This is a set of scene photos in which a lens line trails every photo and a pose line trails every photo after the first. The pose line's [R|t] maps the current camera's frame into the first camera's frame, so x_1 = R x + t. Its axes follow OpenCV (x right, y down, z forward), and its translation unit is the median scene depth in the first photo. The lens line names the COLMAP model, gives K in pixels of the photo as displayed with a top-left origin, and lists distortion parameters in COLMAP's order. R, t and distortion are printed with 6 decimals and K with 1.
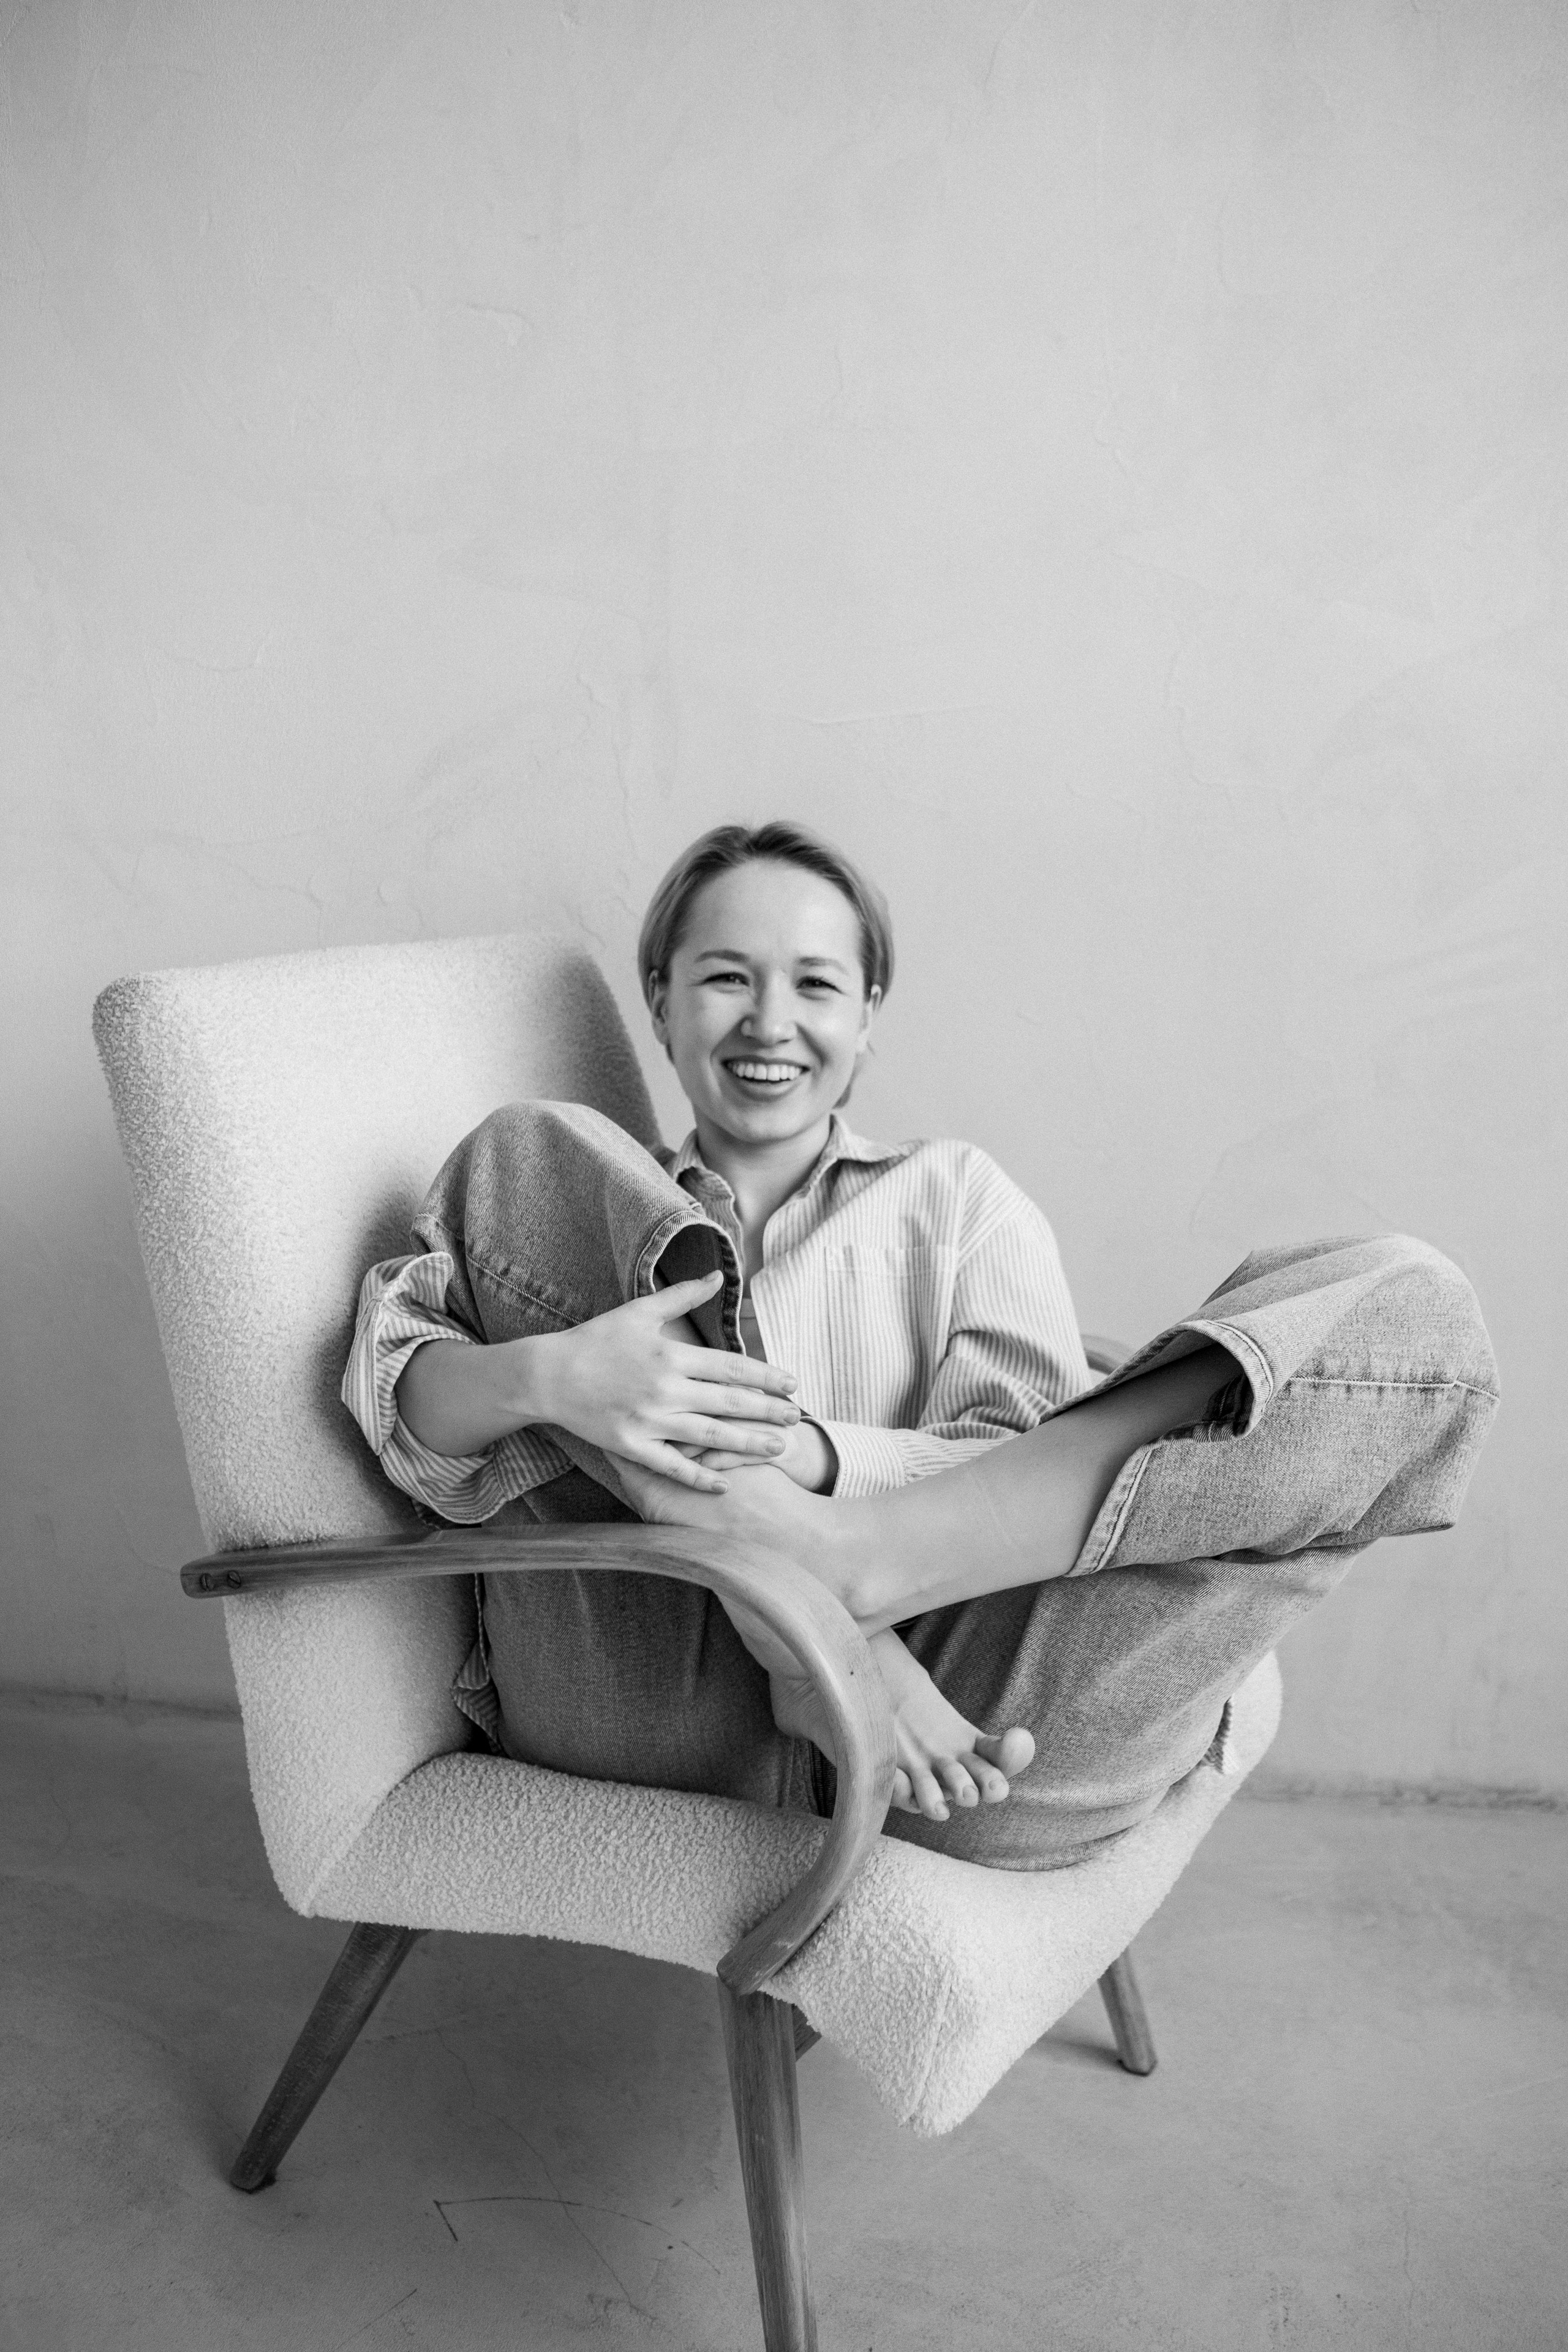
lens RADIAL K [[2404.3, 0, 797.2], [0, 2404.3, 1168.7], [0, 0, 1]] dist [-0.033675, 0.000000]
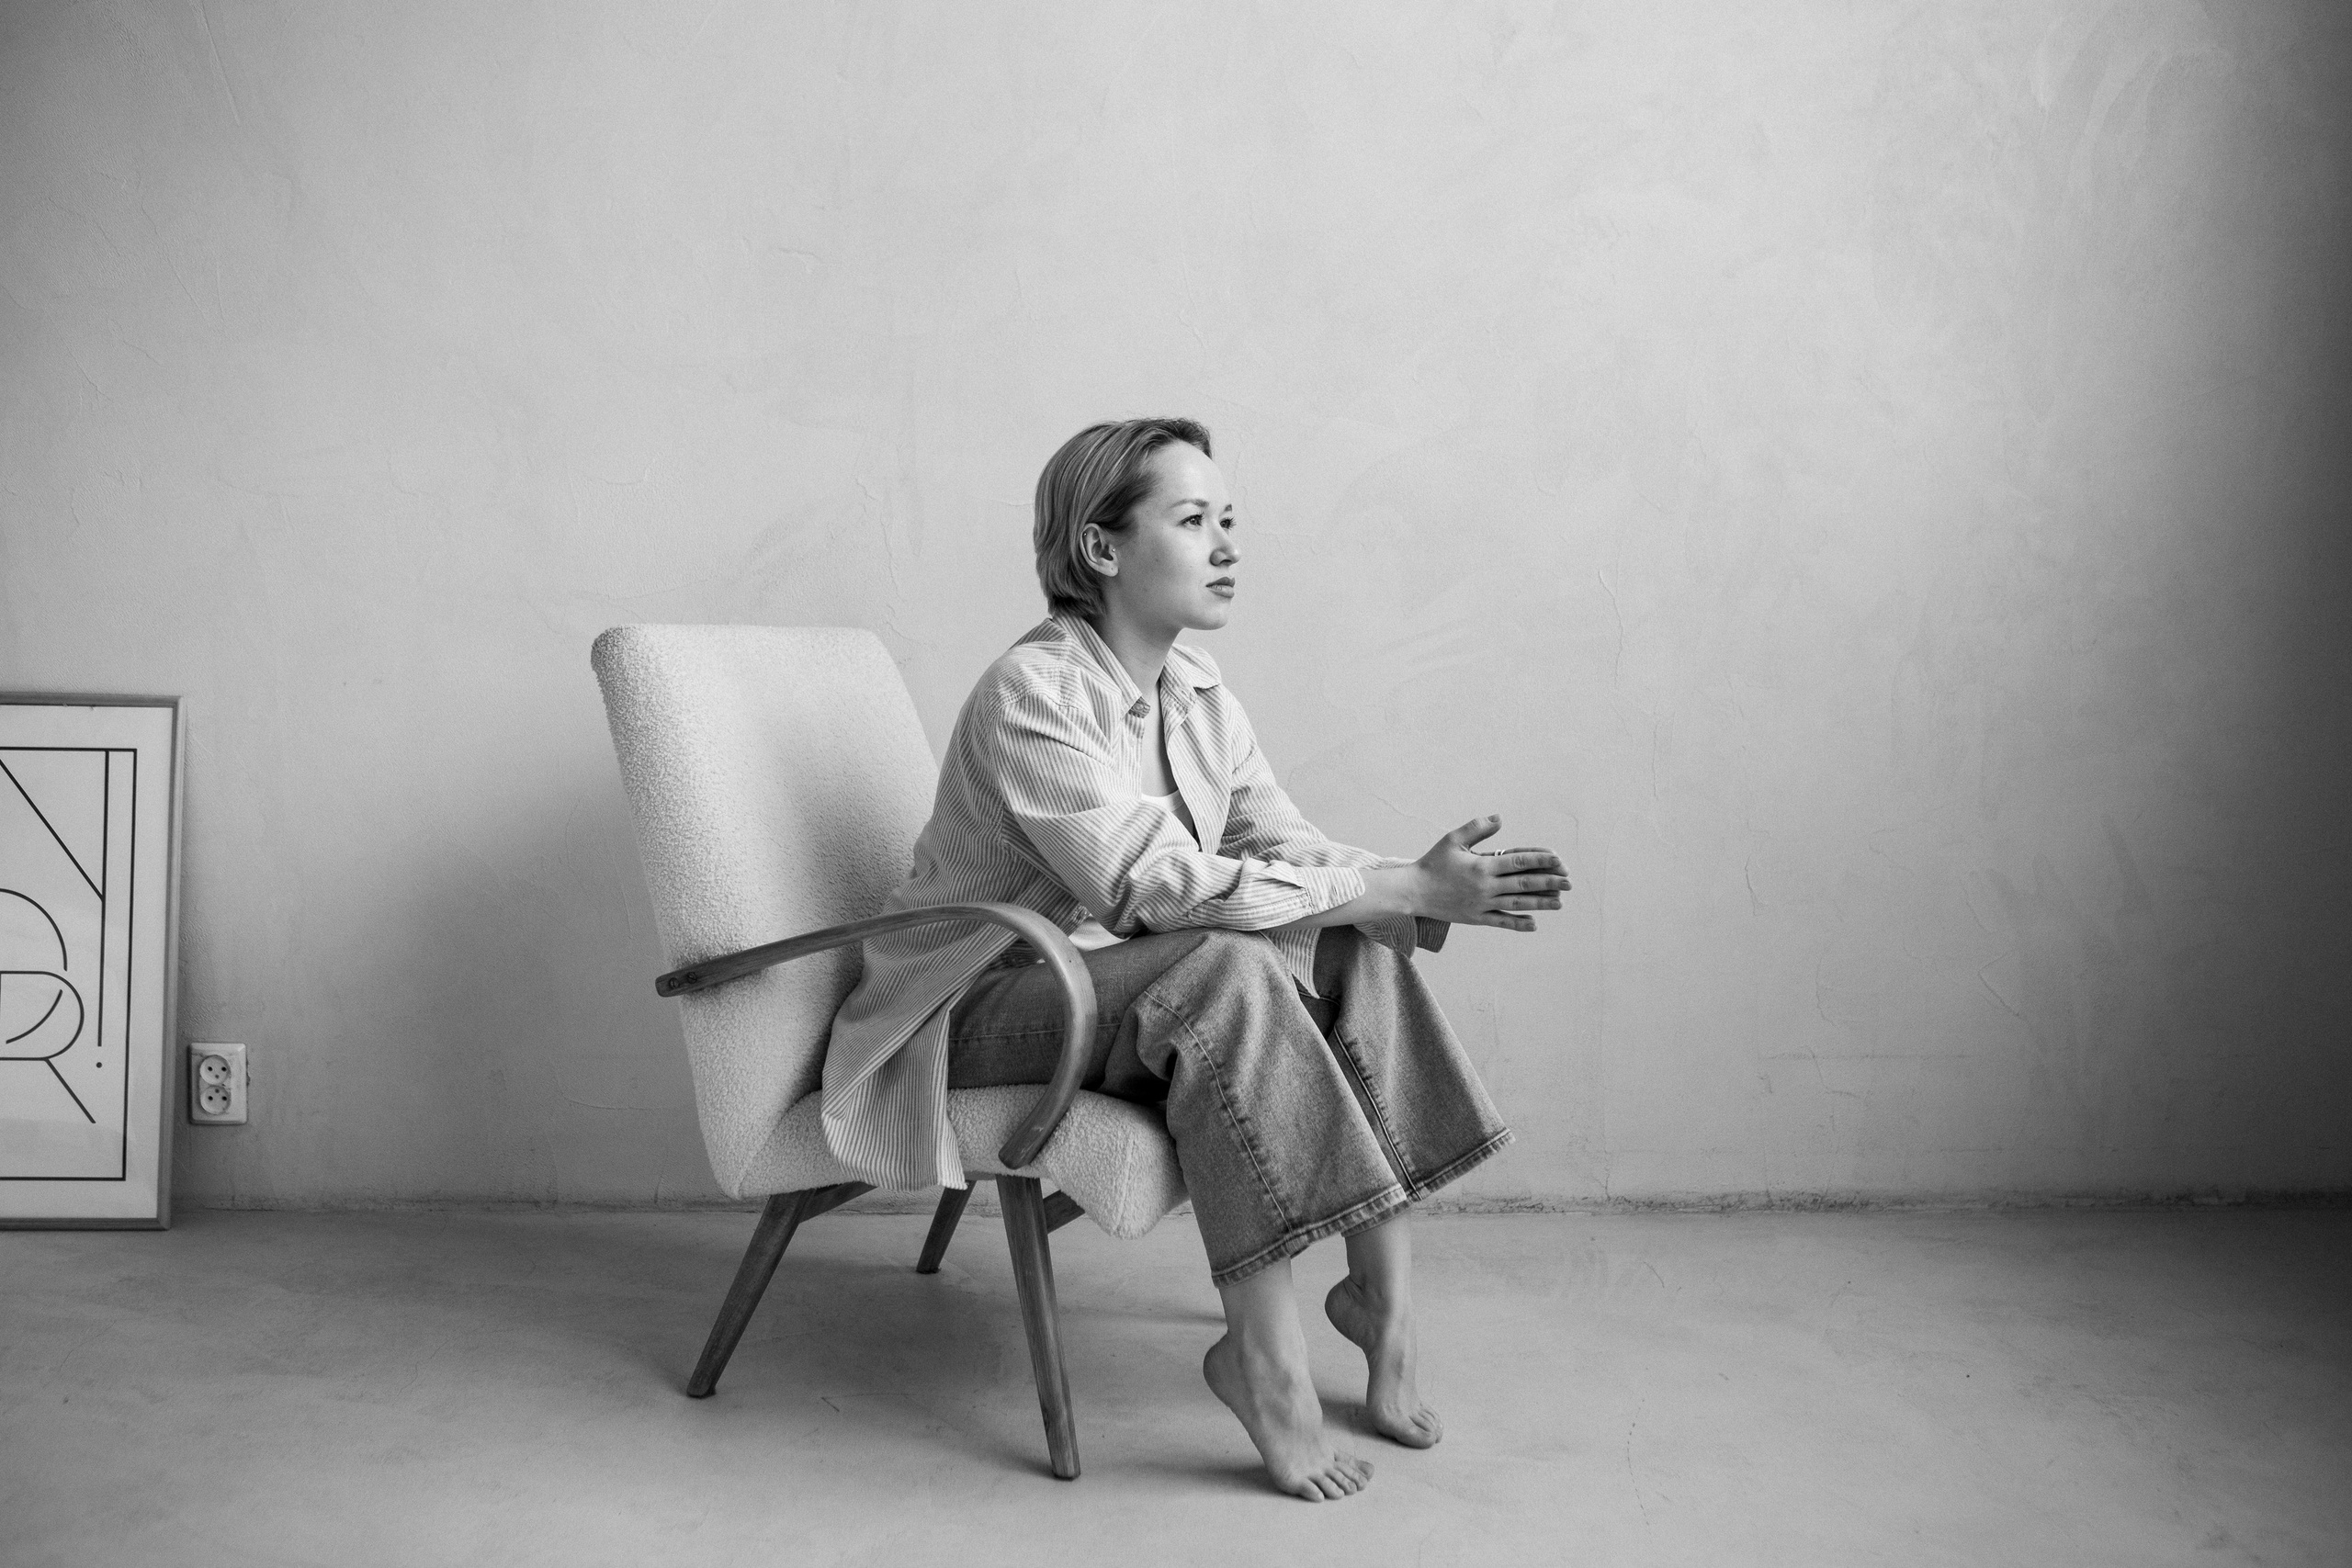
lens RADIAL K [[2234.3, 0, 1158.6], [0, 2234.3, 786.0], [0, 0, 1]] dist [-0.059985, 0.000000]
pose [[0.995336, -0.043220, 0.086240, -0.040047], [0.054520, 0.989575, -0.133302, 0.254523], [-0.079580, 0.137382, 0.987316, -0.539573]]
